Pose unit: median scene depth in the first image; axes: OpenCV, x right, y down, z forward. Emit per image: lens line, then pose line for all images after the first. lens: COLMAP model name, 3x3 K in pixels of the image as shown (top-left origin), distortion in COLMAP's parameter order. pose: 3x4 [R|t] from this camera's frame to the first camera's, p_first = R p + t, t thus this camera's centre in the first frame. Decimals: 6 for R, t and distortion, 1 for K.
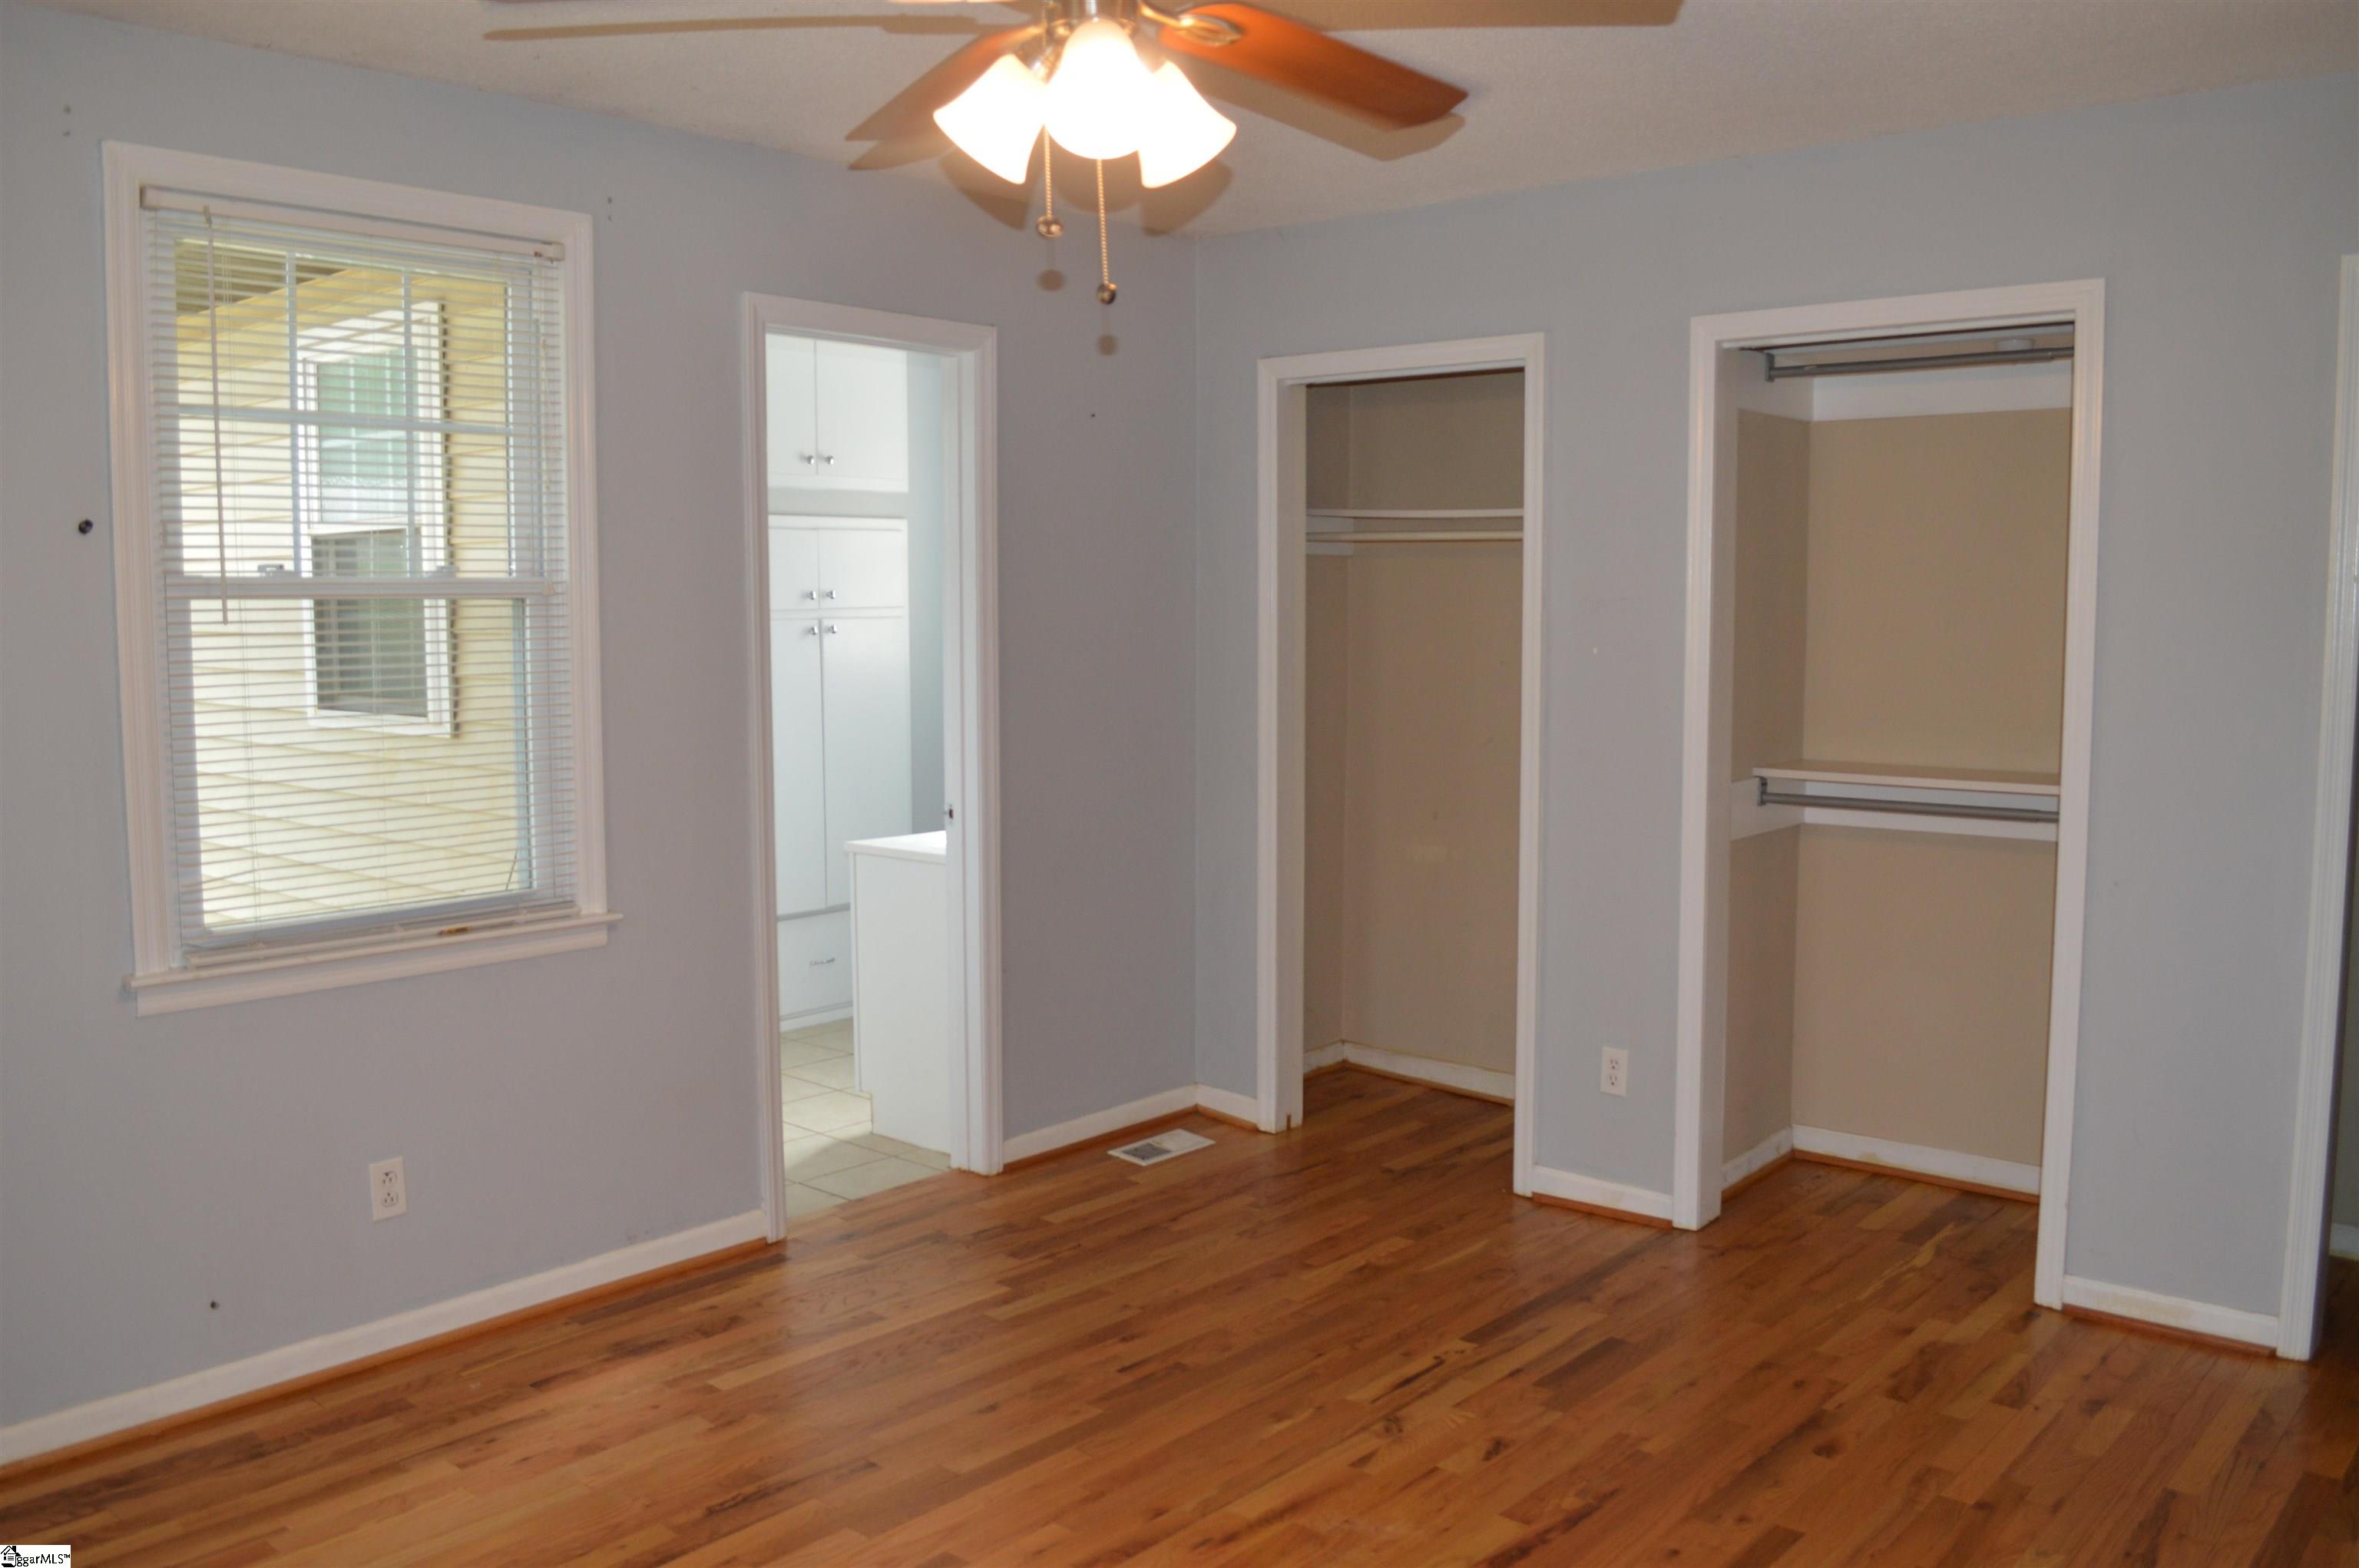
lens RADIAL K [[1903.0, 0, 1179.5], [0, 1903.0, 784.0], [0, 0, 1]] dist [-0.074240, -0.000383]
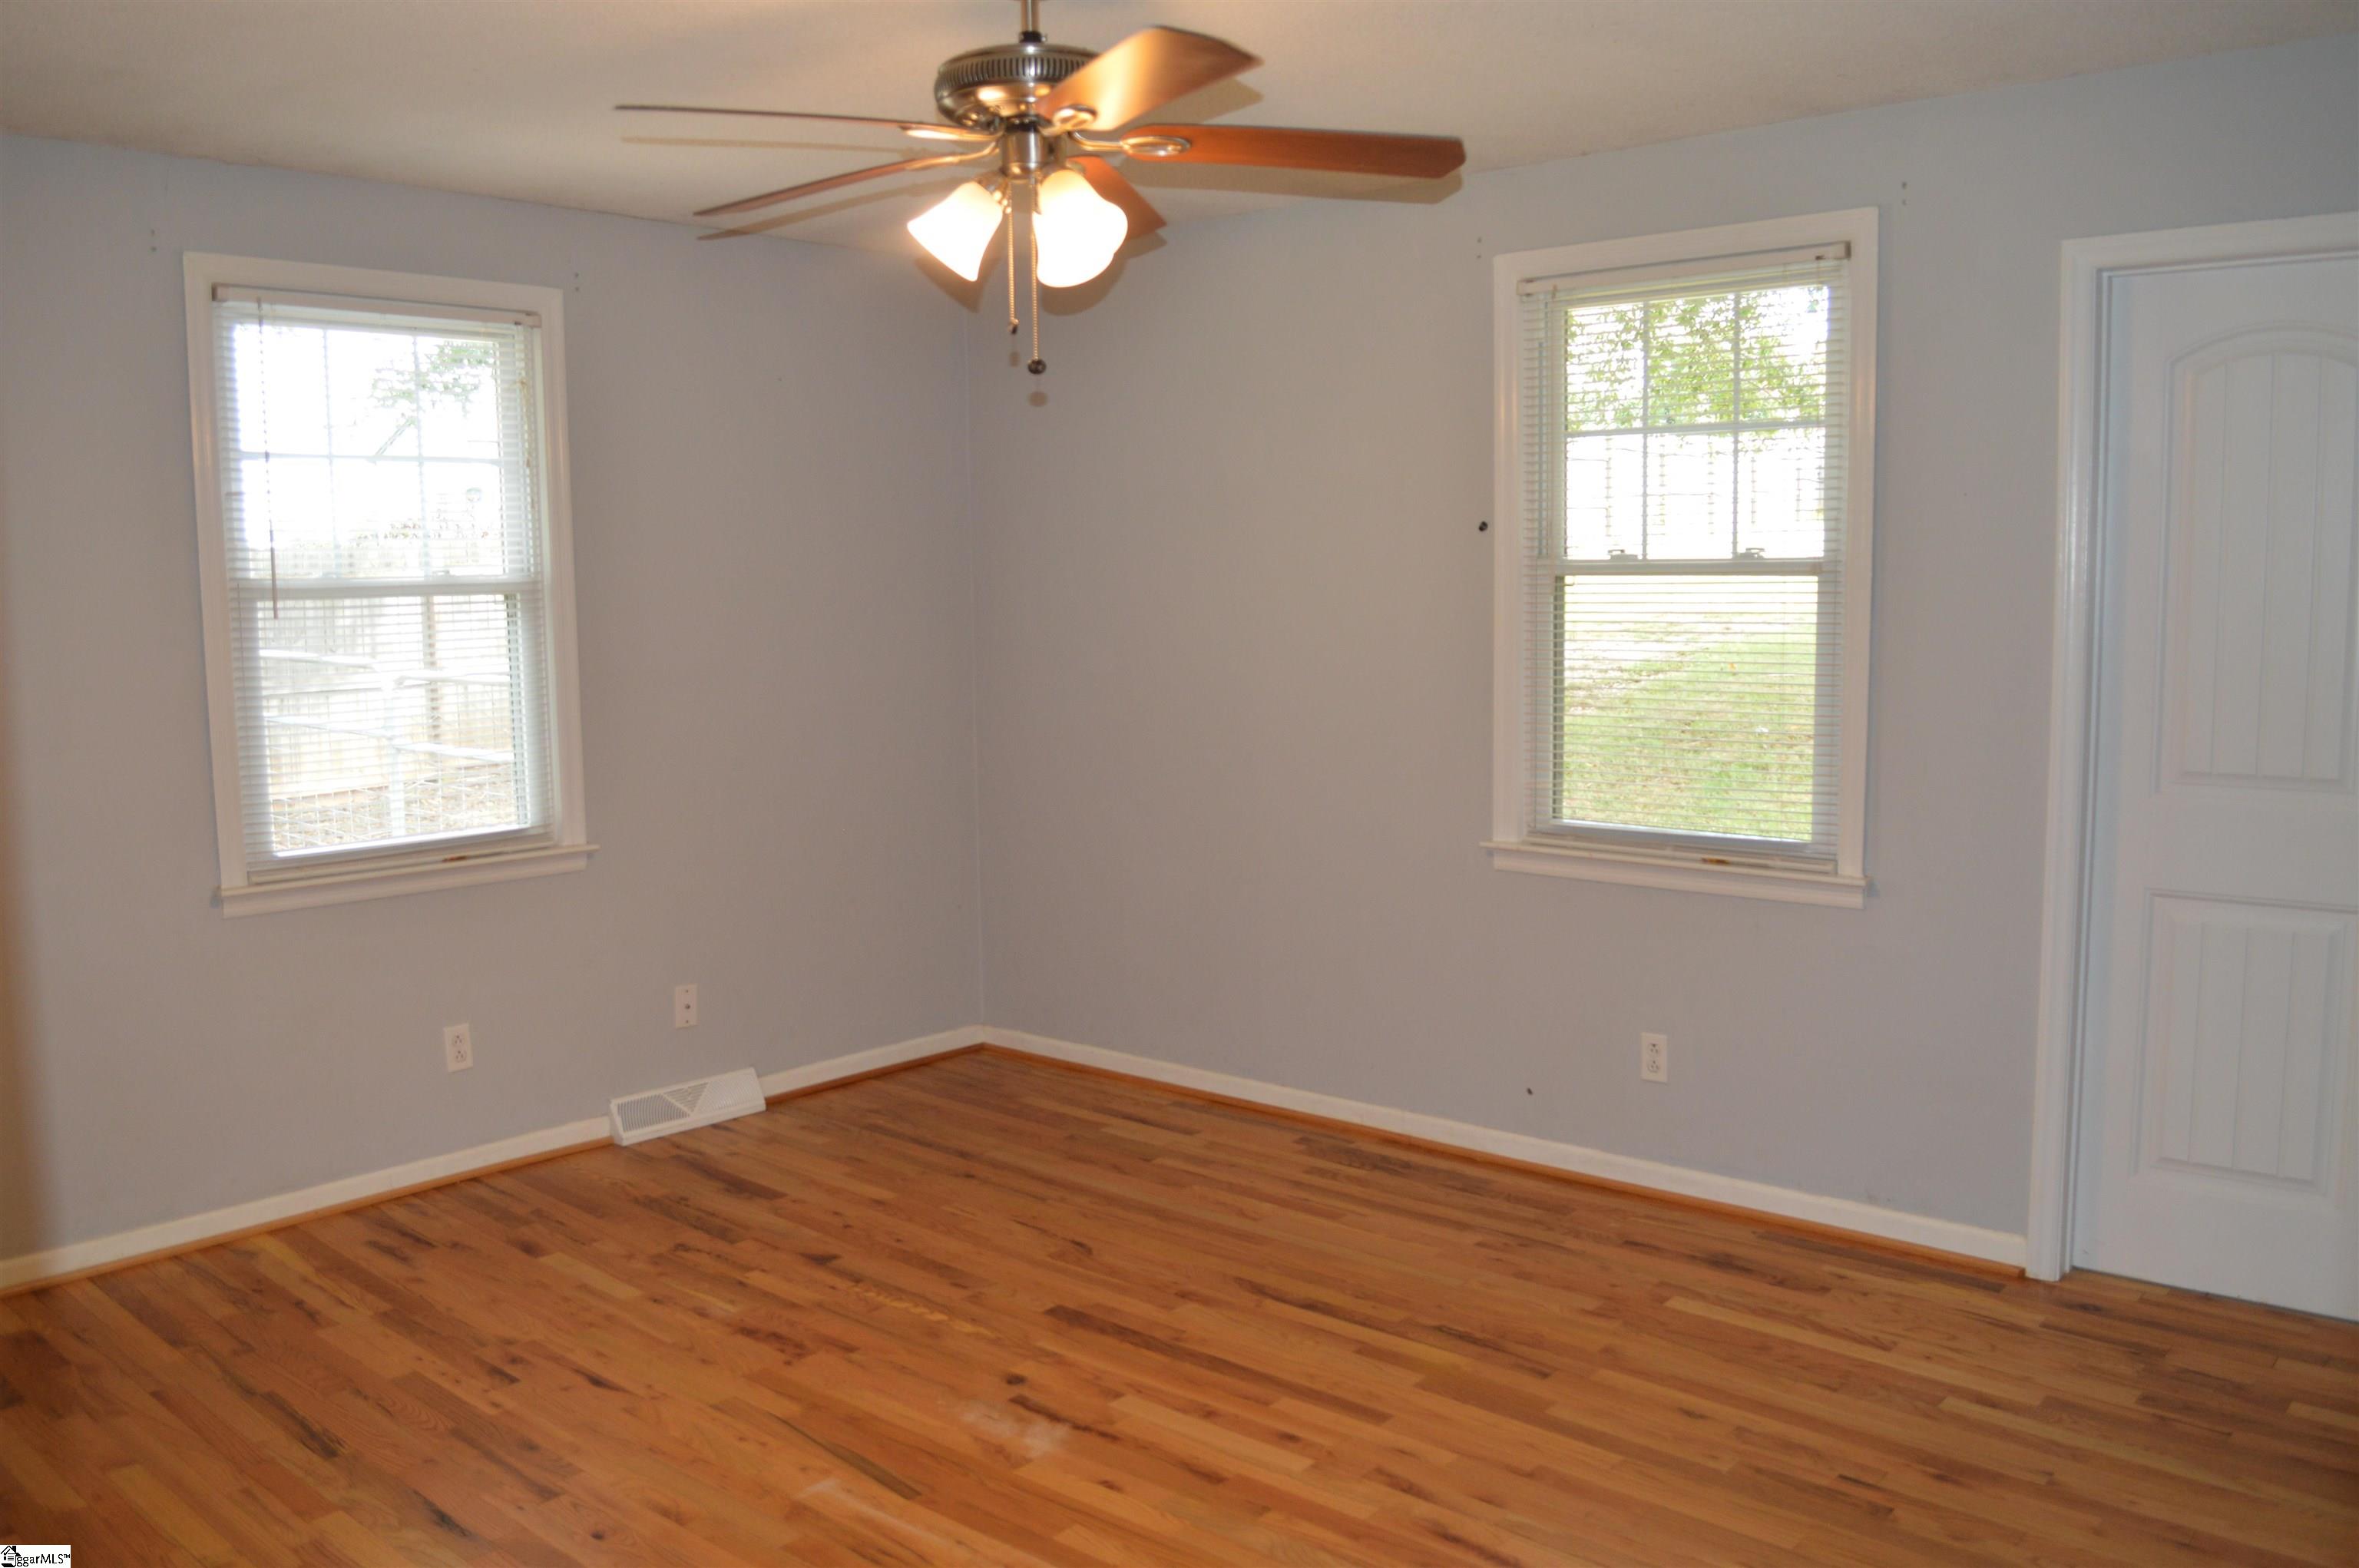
lens RADIAL K [[1903.0, 0, 1179.5], [0, 1903.0, 784.0], [0, 0, 1]] dist [-0.074240, -0.000383]
pose [[-0.016642, 0.110644, -0.993721, 0.793413], [-0.084207, 0.990172, 0.111659, -0.073283], [0.996309, 0.085537, -0.007161, 0.683519]]
